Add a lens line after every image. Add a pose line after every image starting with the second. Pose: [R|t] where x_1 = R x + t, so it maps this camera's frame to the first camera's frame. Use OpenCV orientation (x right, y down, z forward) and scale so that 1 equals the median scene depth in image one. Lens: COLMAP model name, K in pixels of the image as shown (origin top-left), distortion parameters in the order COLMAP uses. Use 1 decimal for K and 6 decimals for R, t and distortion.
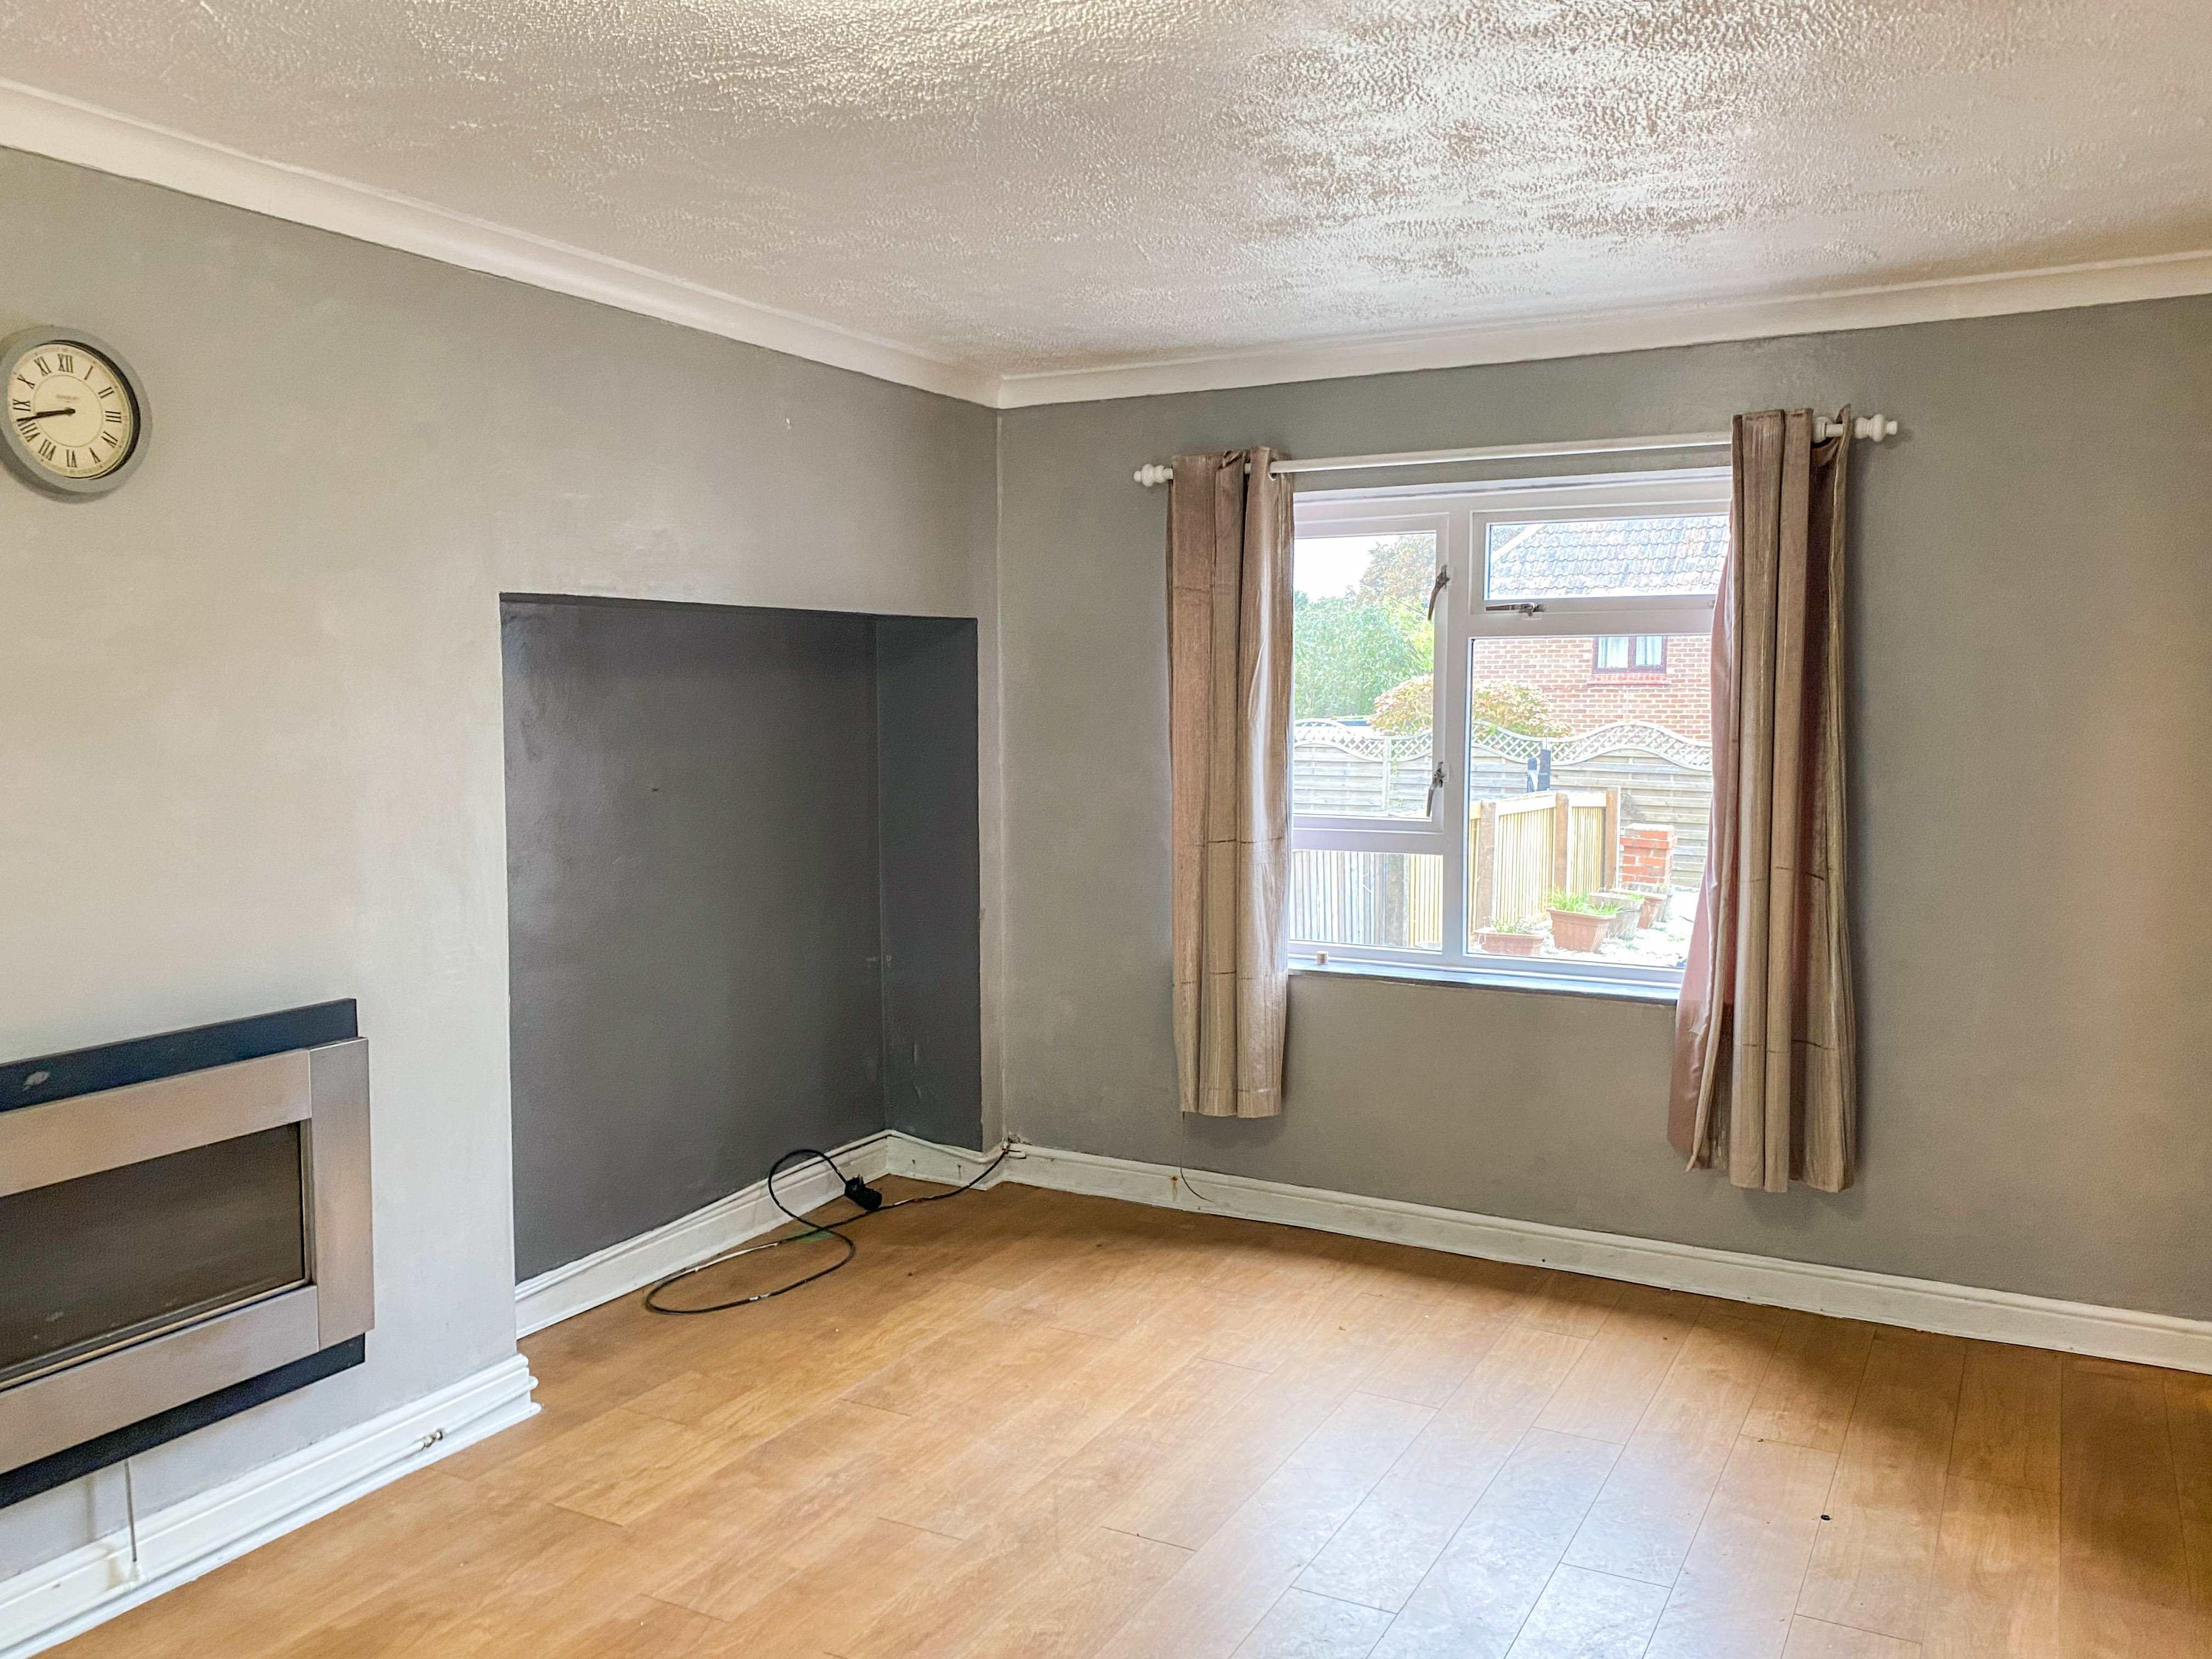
lens RADIAL K [[1707.1, 0, 1117.4], [0, 1707.1, 827.7], [0, 0, 1]] dist [0.003215, 0.002532]
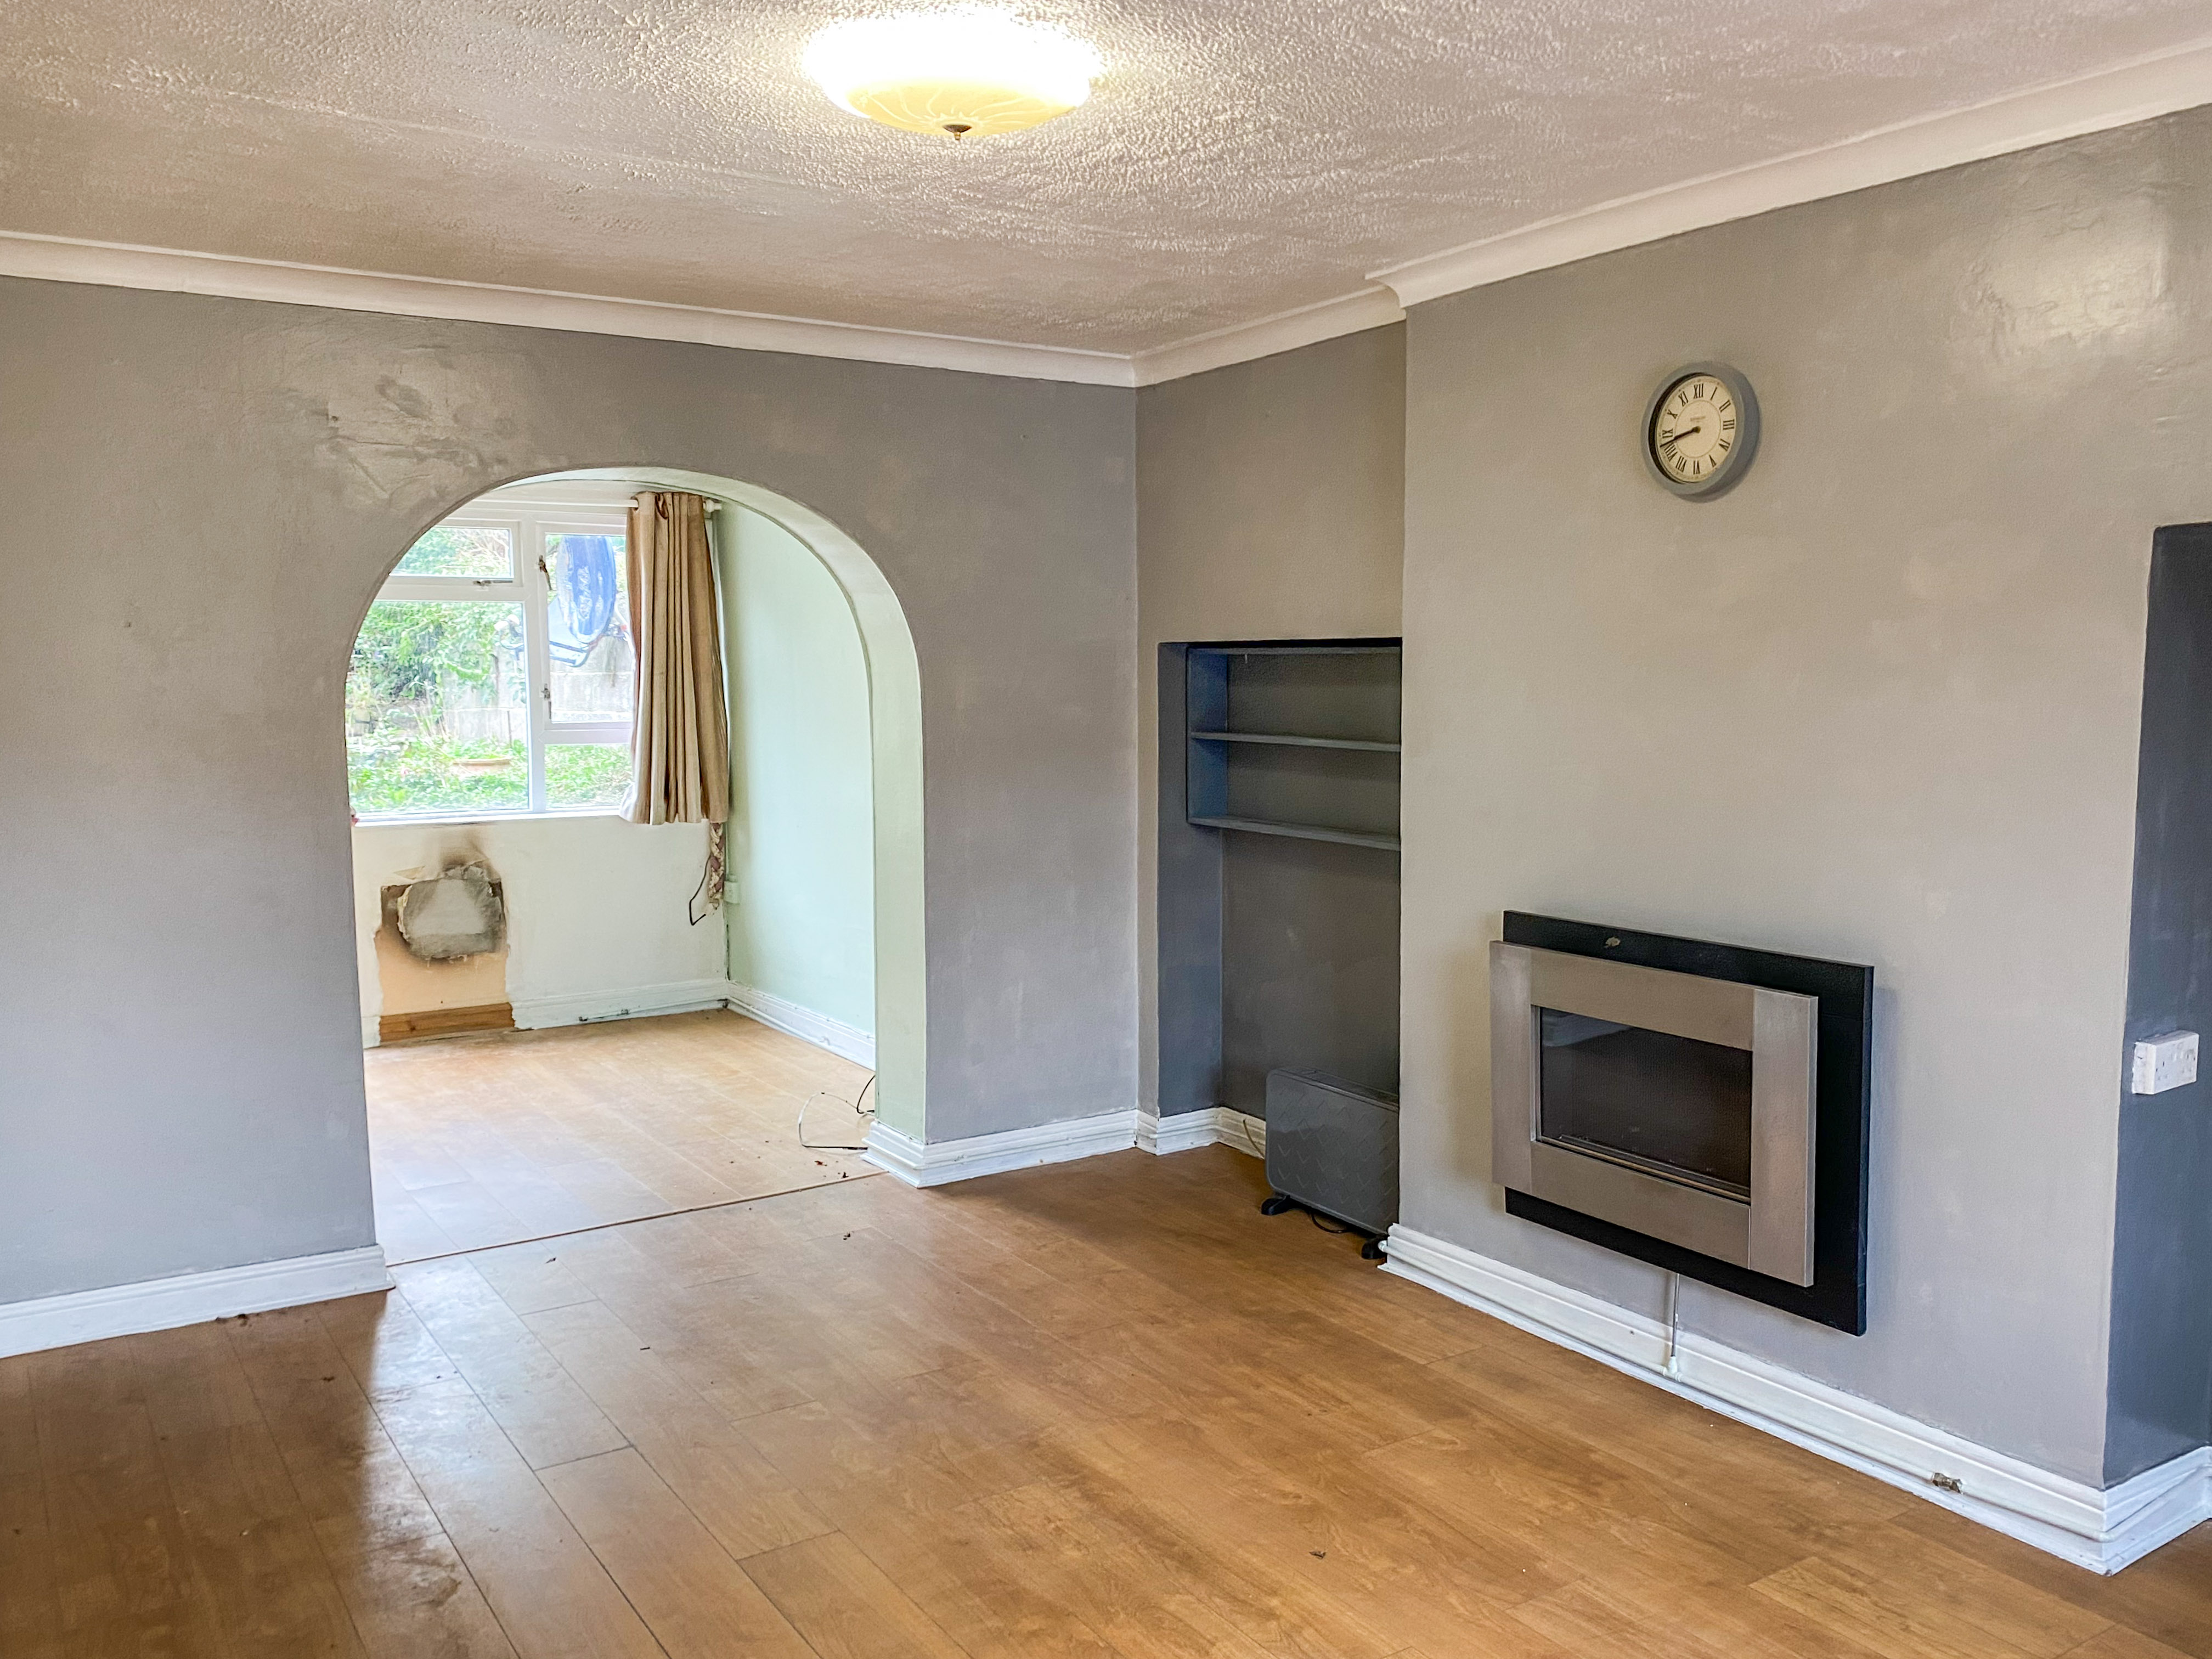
lens RADIAL K [[1707.1, 0, 1116.9], [0, 1707.1, 826.5], [0, 0, 1]] dist [0.003215, 0.002532]
pose [[-0.449145, 0.087158, -0.889198, 0.680951], [-0.075924, 0.987907, 0.135183, -0.088317], [0.890227, 0.128229, -0.437096, 1.145699]]
